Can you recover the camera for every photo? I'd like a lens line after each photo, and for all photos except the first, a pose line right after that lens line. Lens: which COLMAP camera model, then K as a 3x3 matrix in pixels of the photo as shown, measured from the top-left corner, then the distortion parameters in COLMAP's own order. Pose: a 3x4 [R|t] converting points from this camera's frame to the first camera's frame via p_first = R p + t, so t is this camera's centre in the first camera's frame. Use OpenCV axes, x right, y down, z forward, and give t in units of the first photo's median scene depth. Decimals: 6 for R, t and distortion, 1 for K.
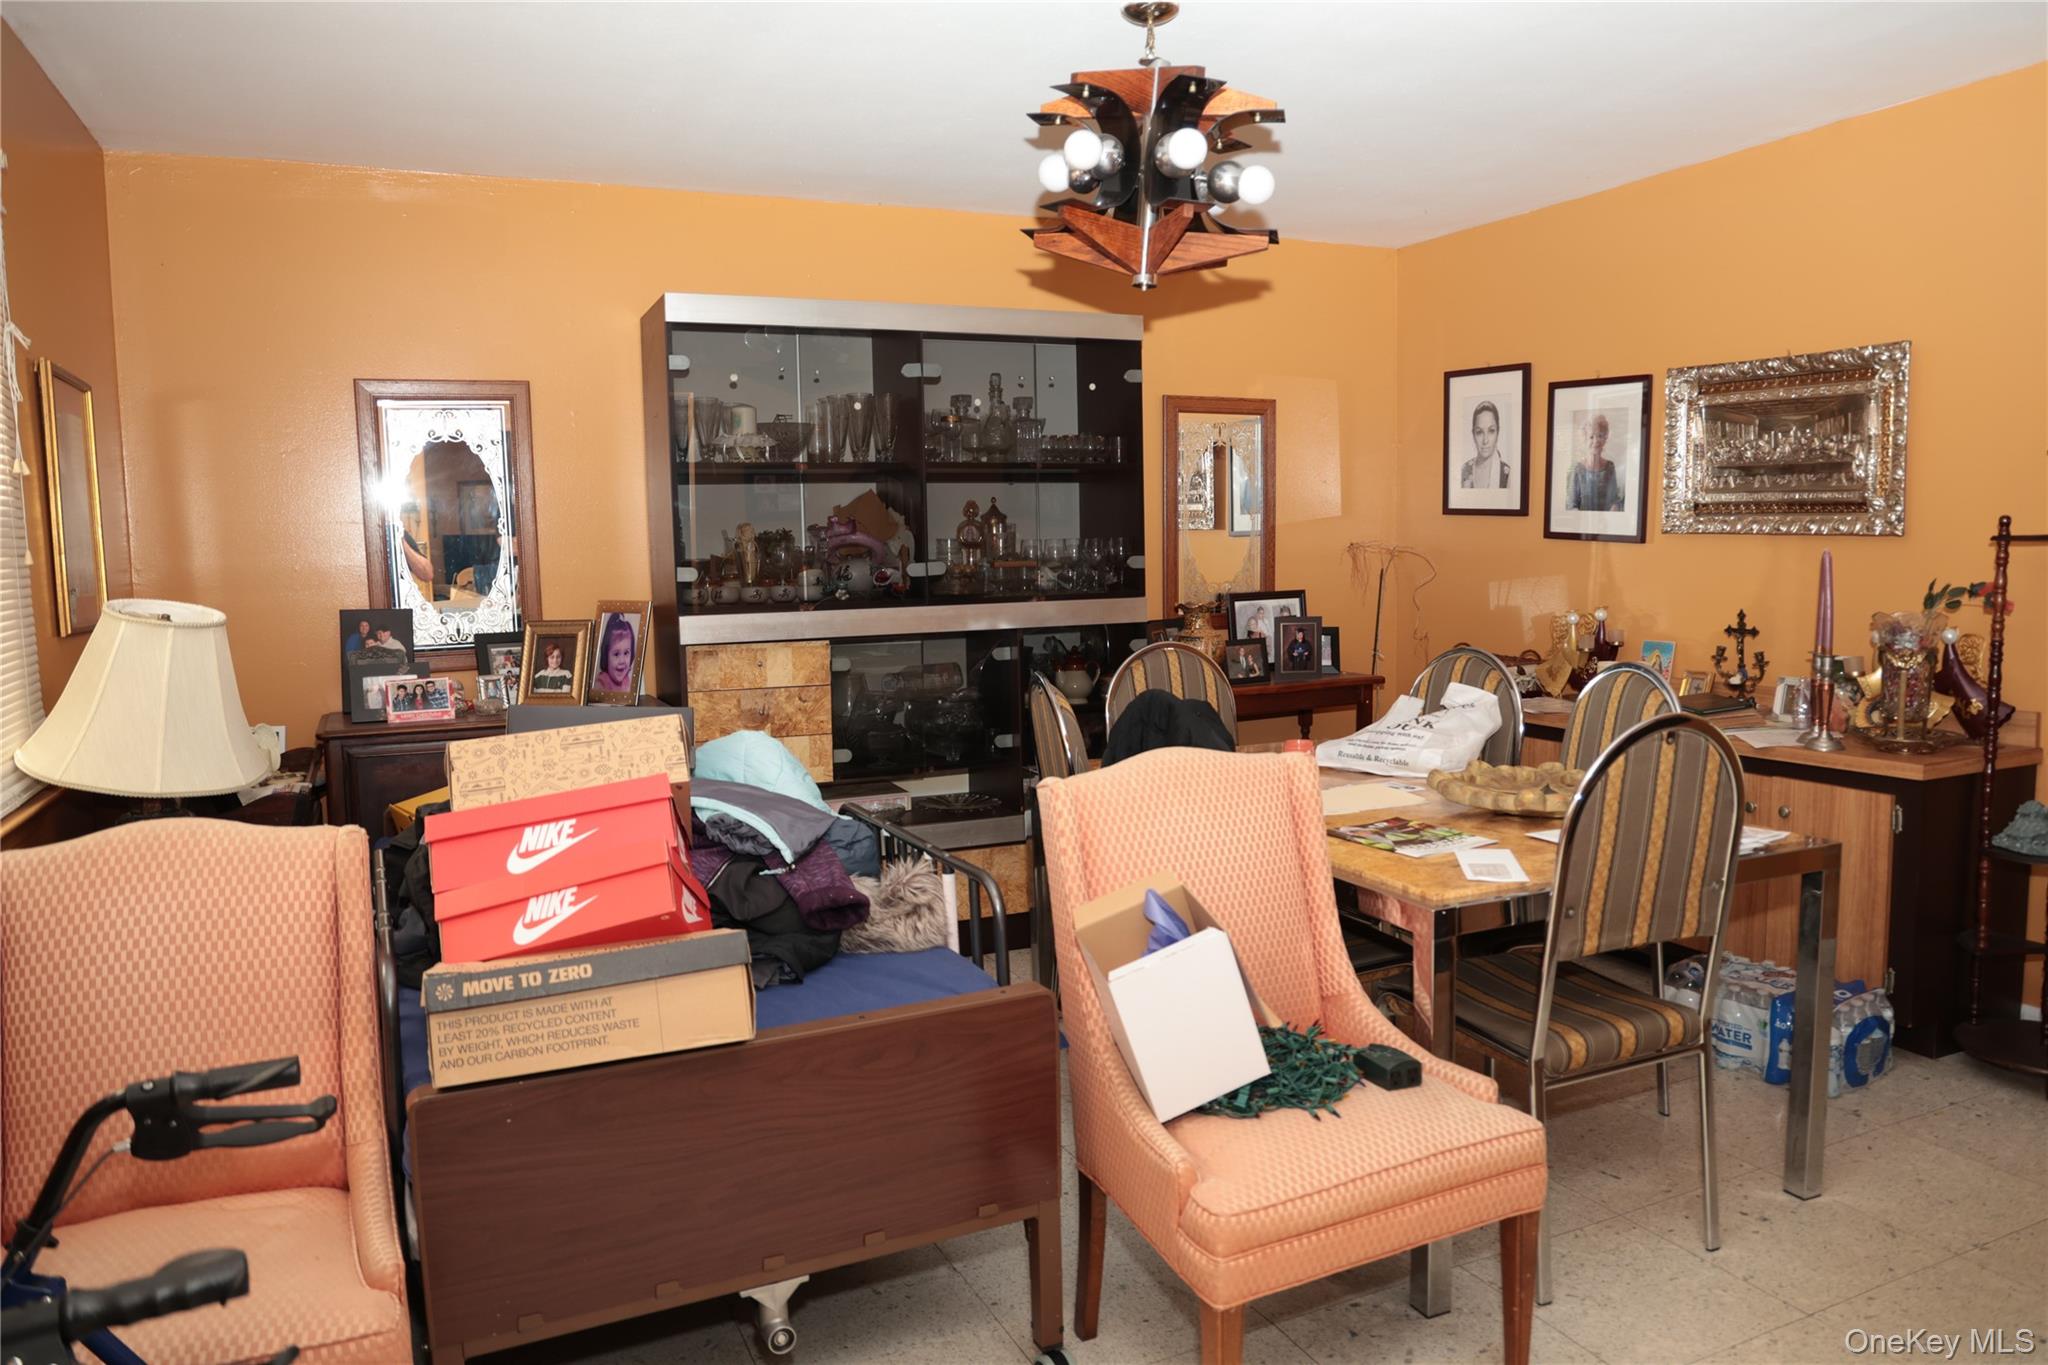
lens RADIAL K [[1444.2, 0, 1023.8], [0, 1444.2, 682.9], [0, 0, 1]] dist [-0.006366, -0.001250]
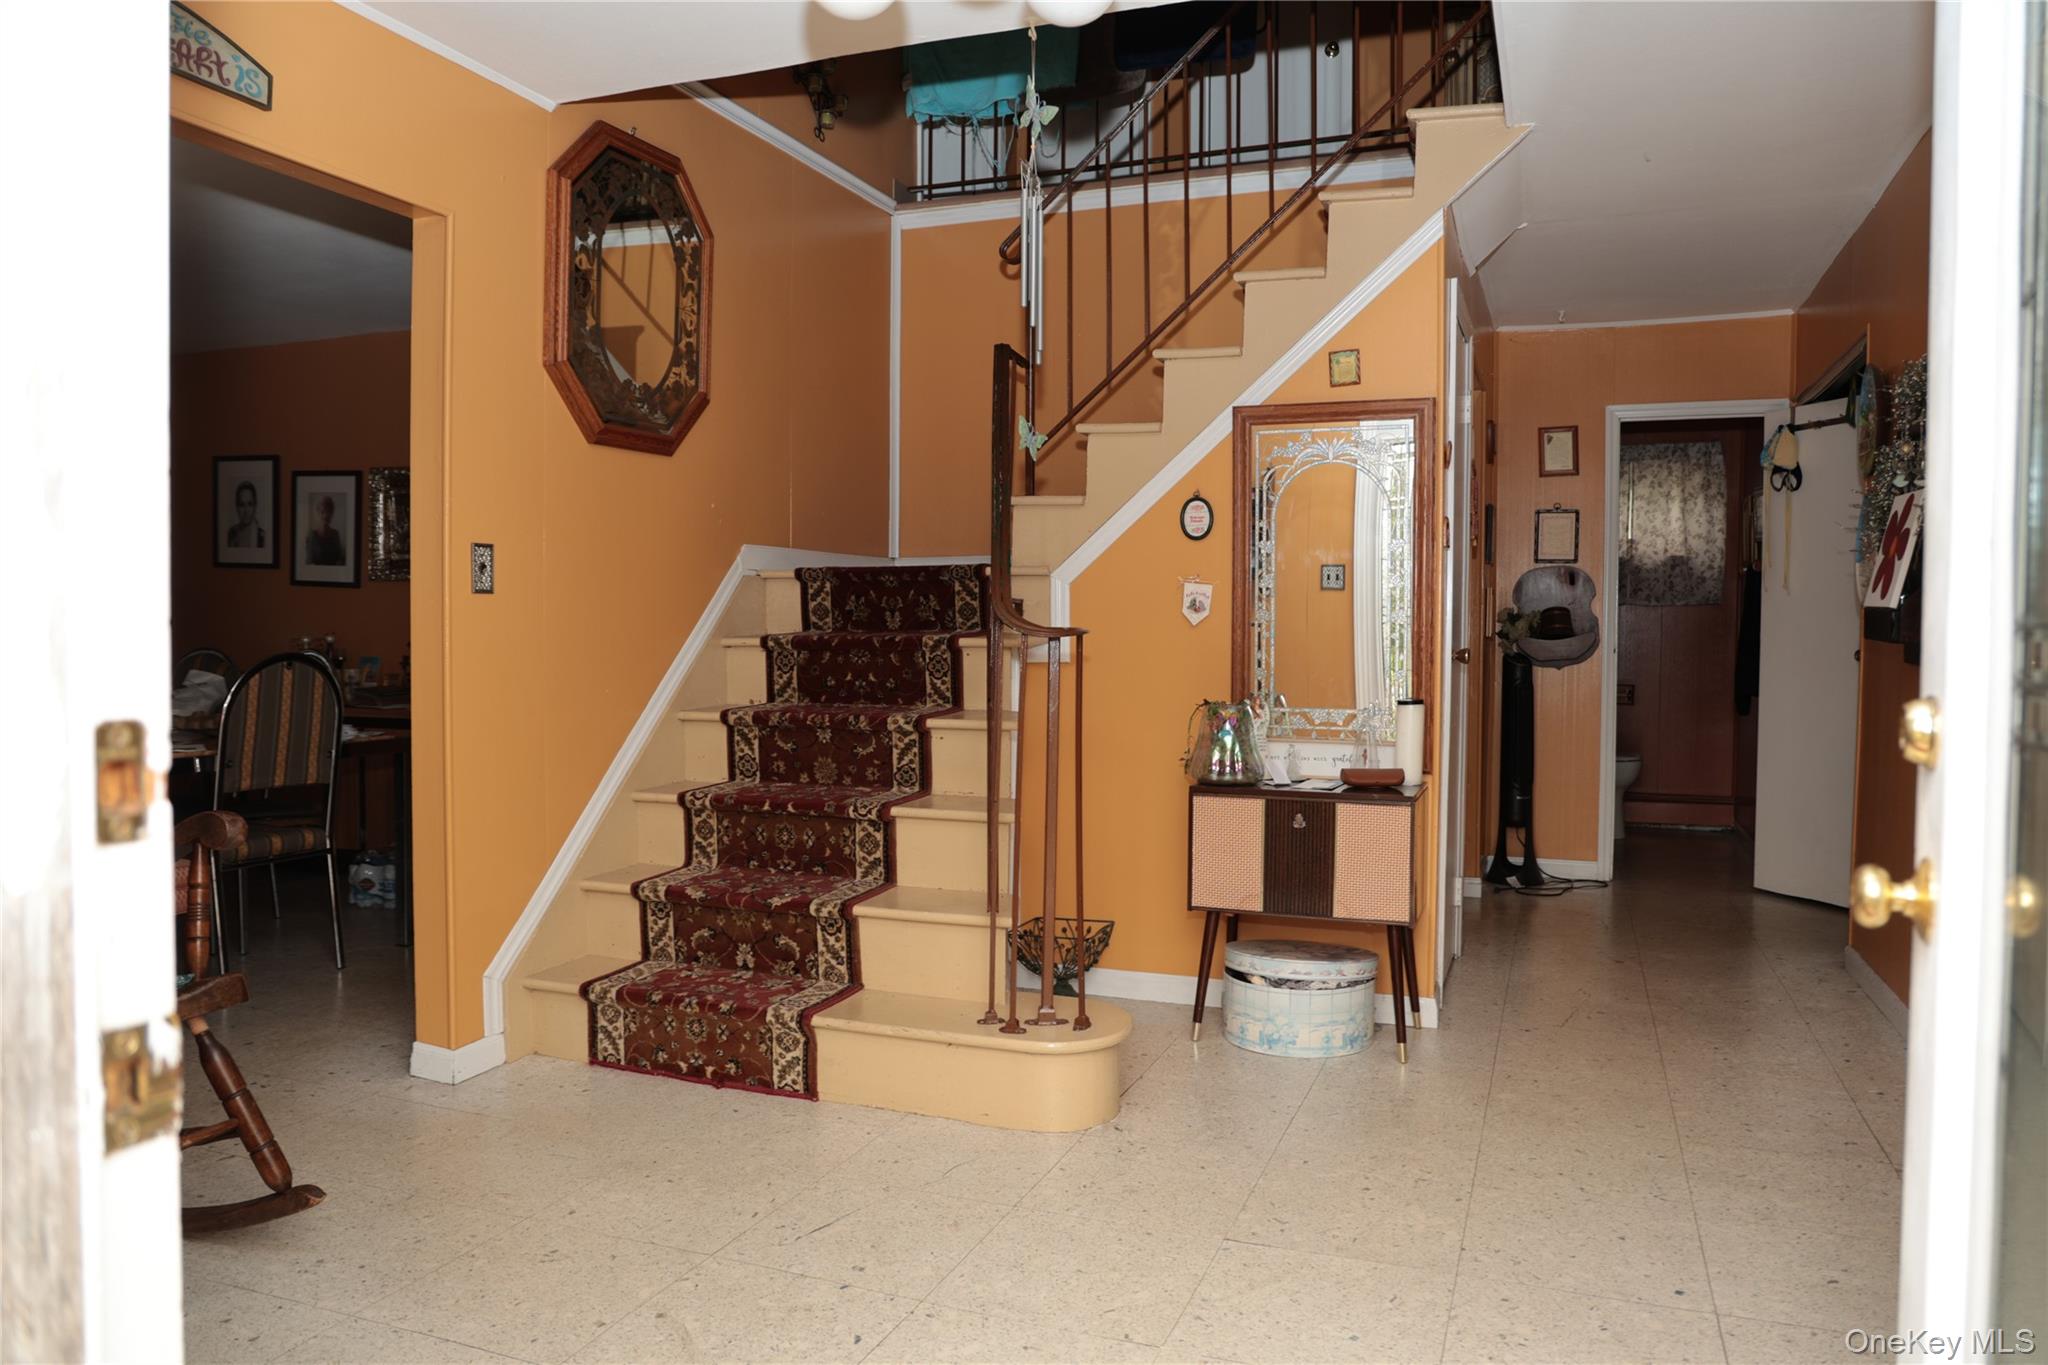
lens RADIAL K [[1444.2, 0, 1022.5], [0, 1444.2, 675.3], [0, 0, 1]] dist [-0.006366, -0.001250]
pose [[0.737179, -0.008480, 0.675645, -0.047093], [0.056224, 0.997223, -0.048829, 0.091018], [-0.673355, 0.073983, 0.735609, -0.458883]]
